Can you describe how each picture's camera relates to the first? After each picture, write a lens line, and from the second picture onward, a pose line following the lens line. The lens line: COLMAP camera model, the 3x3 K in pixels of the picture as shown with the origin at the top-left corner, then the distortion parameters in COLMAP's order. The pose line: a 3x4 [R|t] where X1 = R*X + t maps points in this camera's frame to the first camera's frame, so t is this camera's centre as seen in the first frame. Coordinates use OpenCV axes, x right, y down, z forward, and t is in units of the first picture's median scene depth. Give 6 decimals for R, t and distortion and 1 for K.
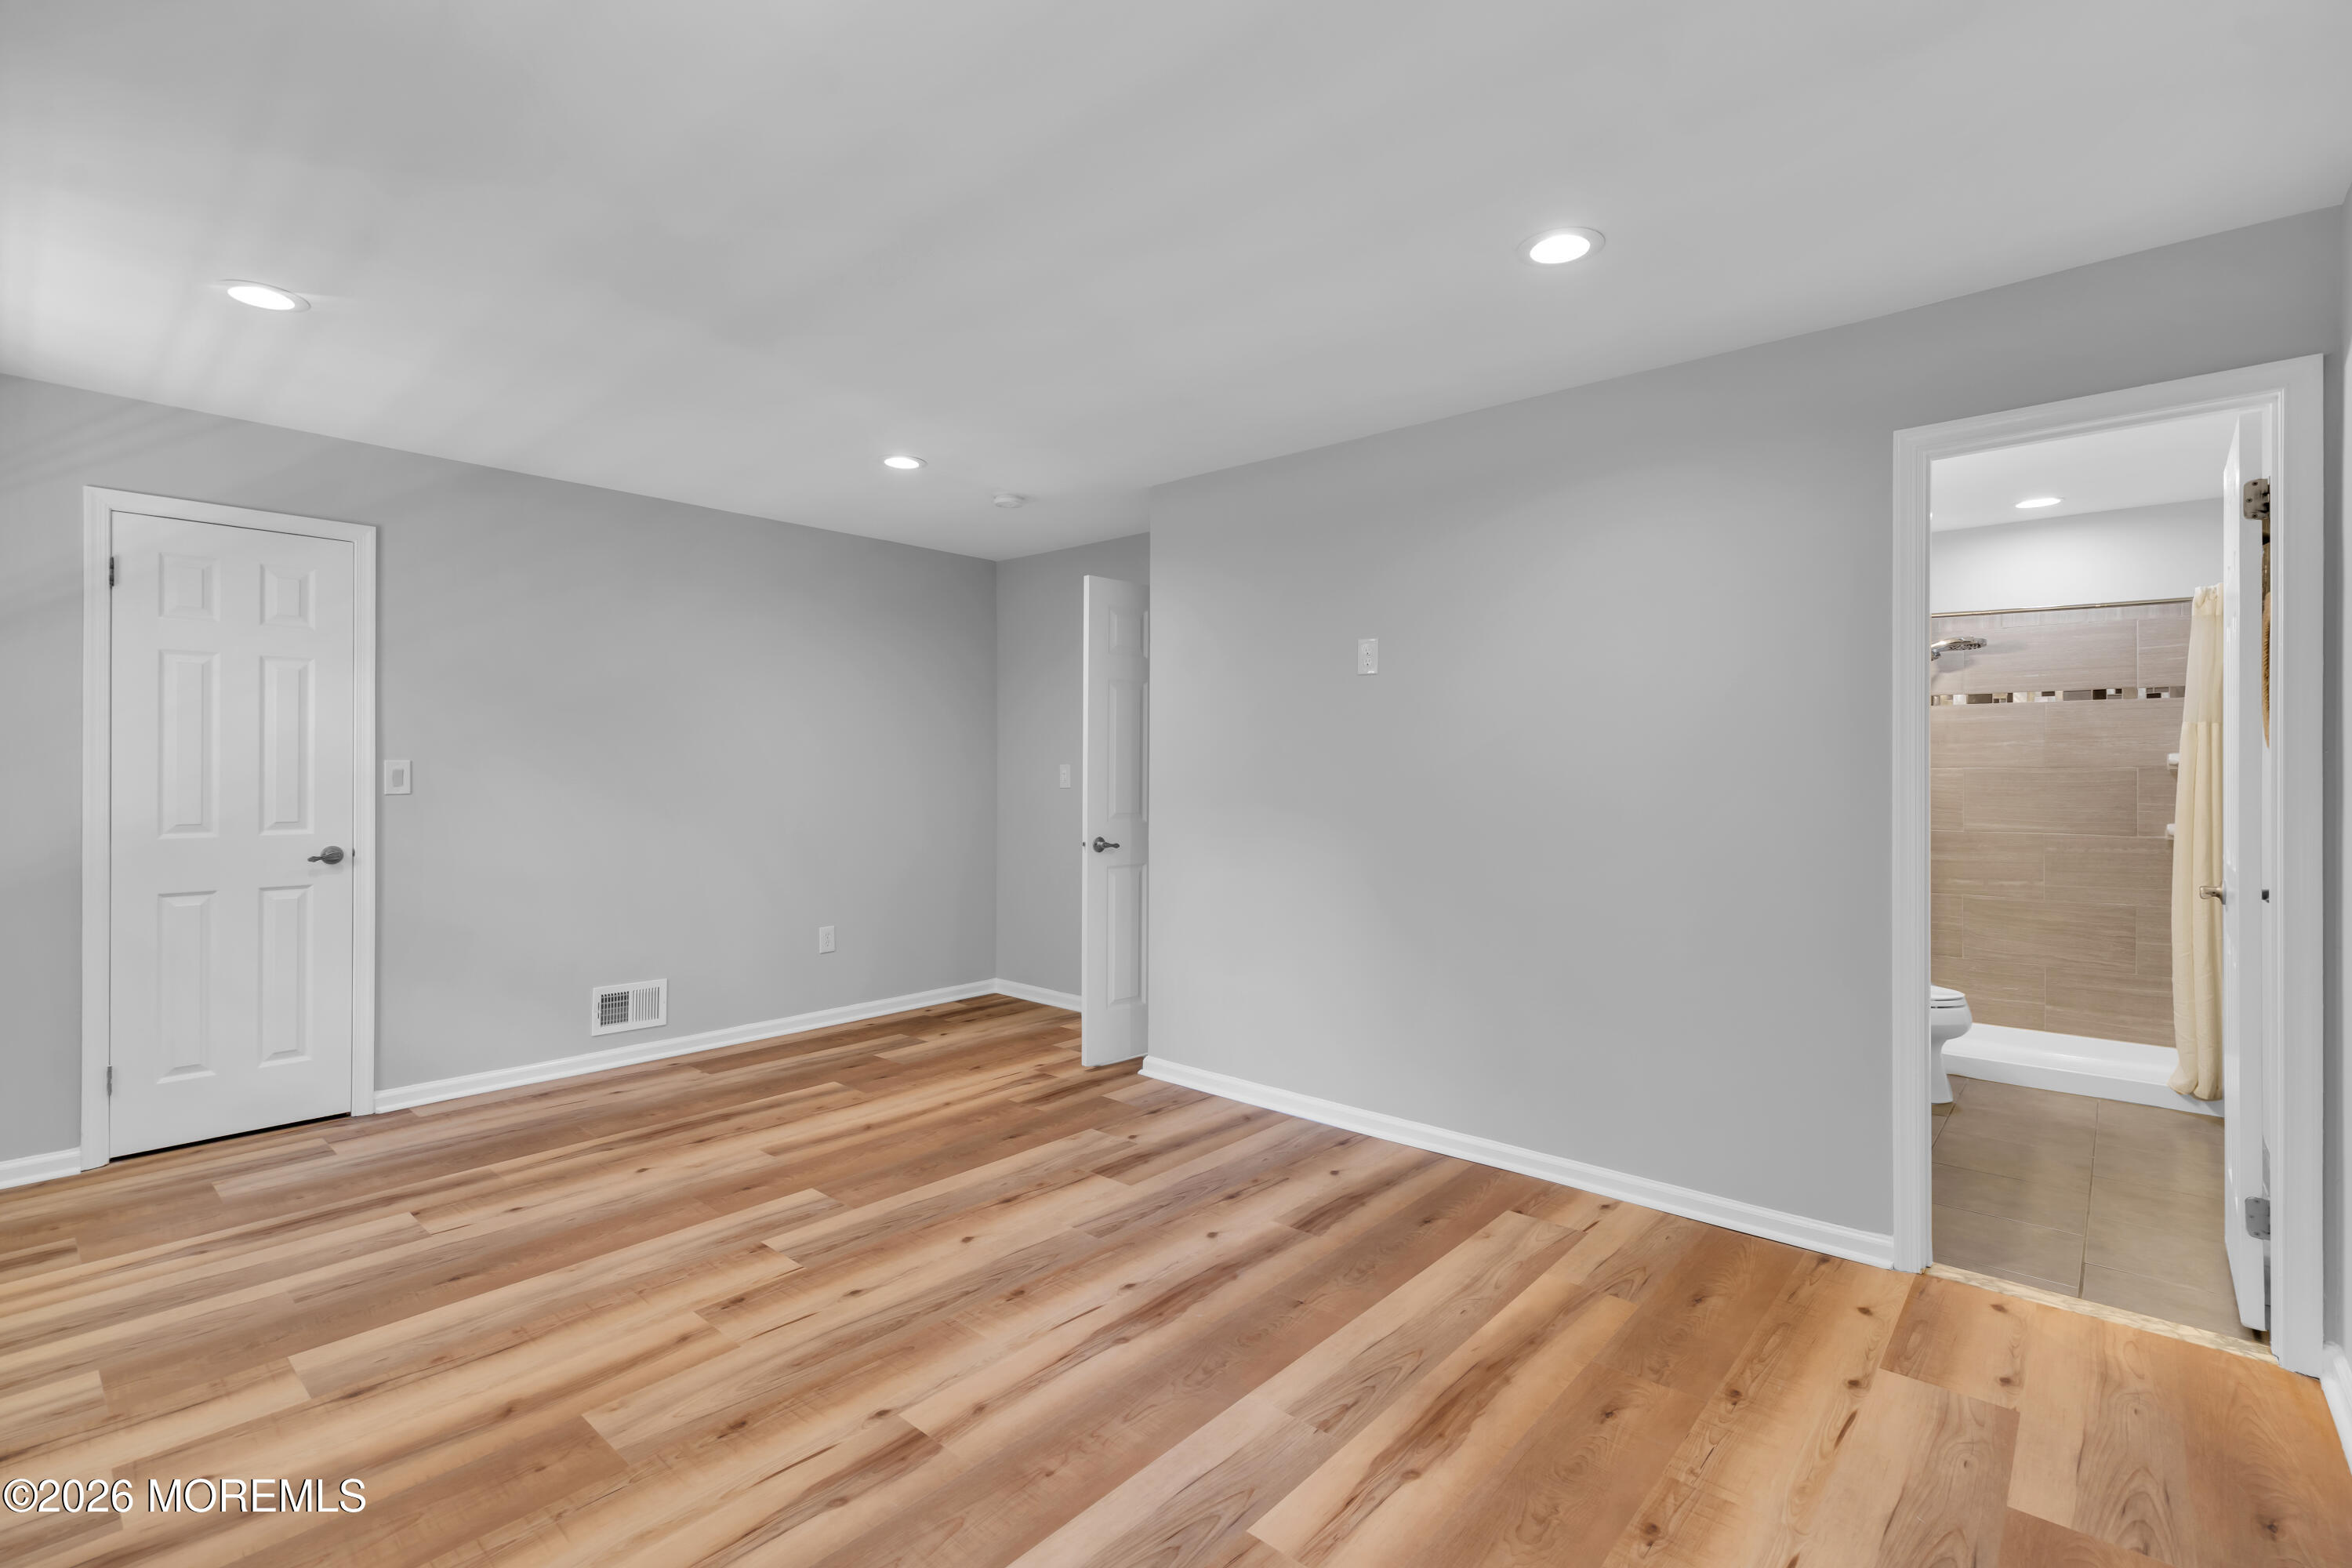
lens RADIAL K [[1086.0, 0, 1174.7], [0, 1086.0, 751.1], [0, 0, 1]] dist [0.006778, 0.004587]
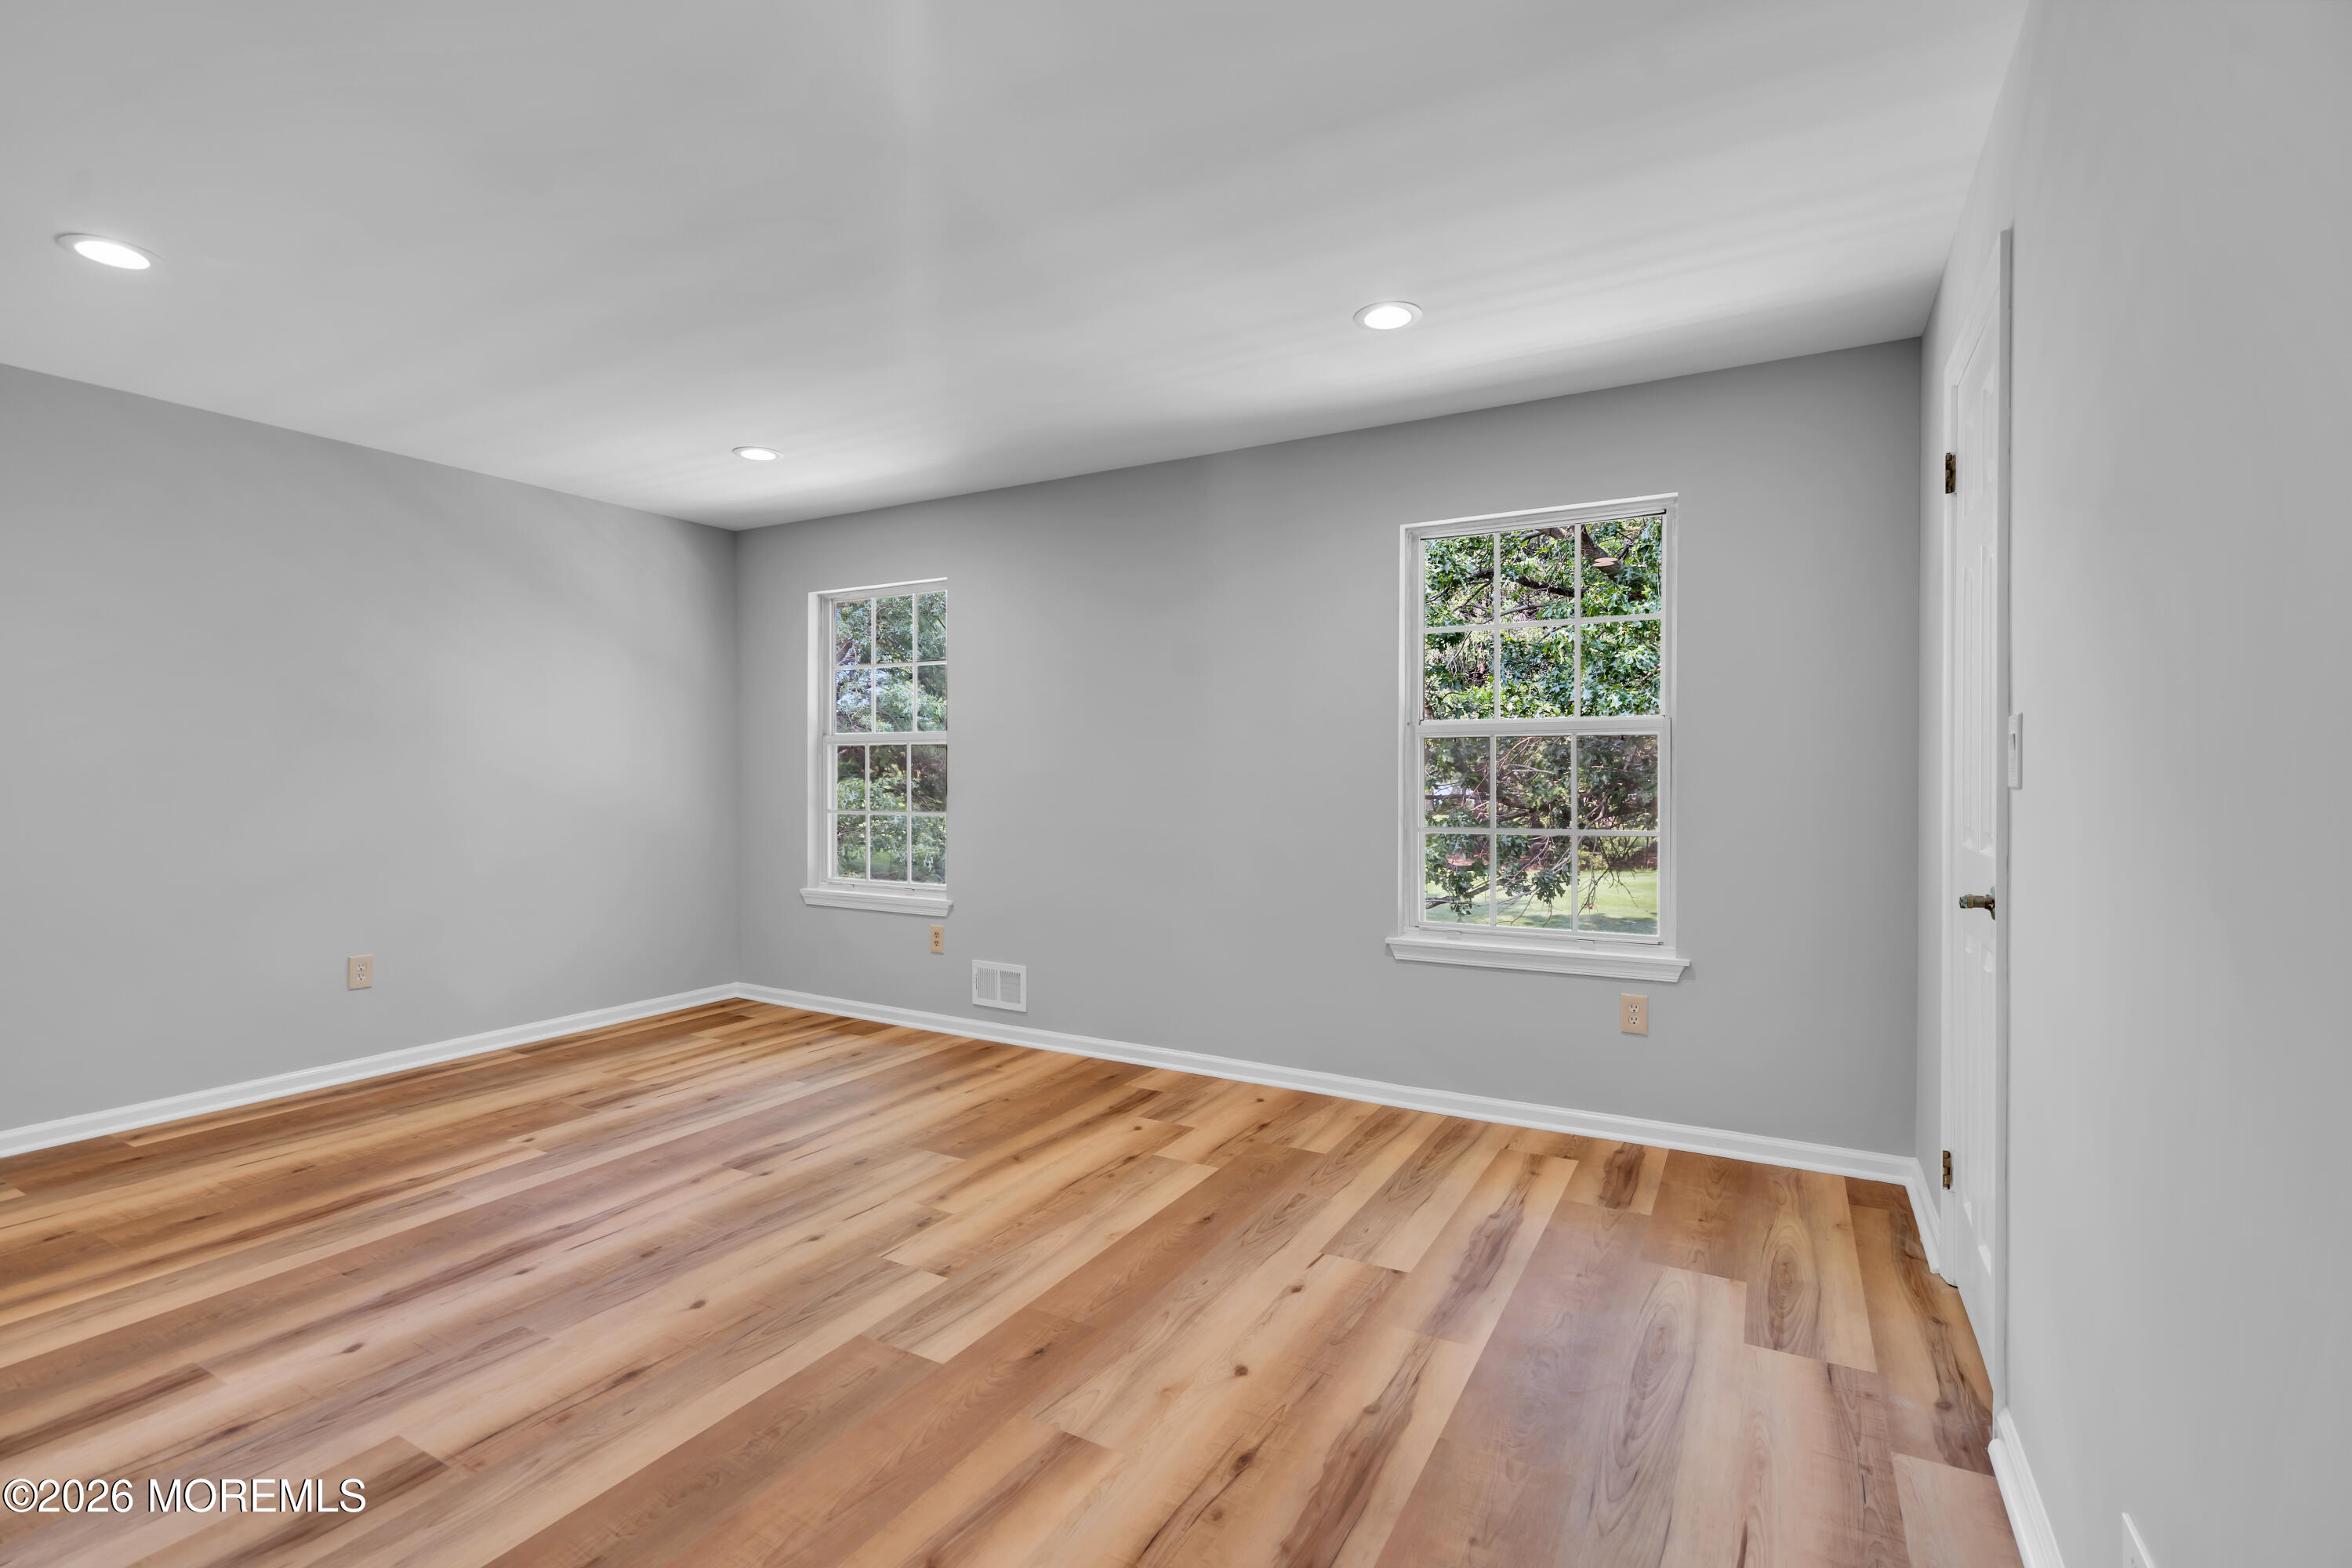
lens RADIAL K [[1086.0, 0, 1174.7], [0, 1086.0, 751.1], [0, 0, 1]] dist [0.006778, 0.004587]
pose [[-0.979174, -0.005464, -0.202951, -0.345501], [0.002007, 0.999329, -0.036585, 0.051246], [0.203014, -0.036230, -0.978505, 1.751646]]
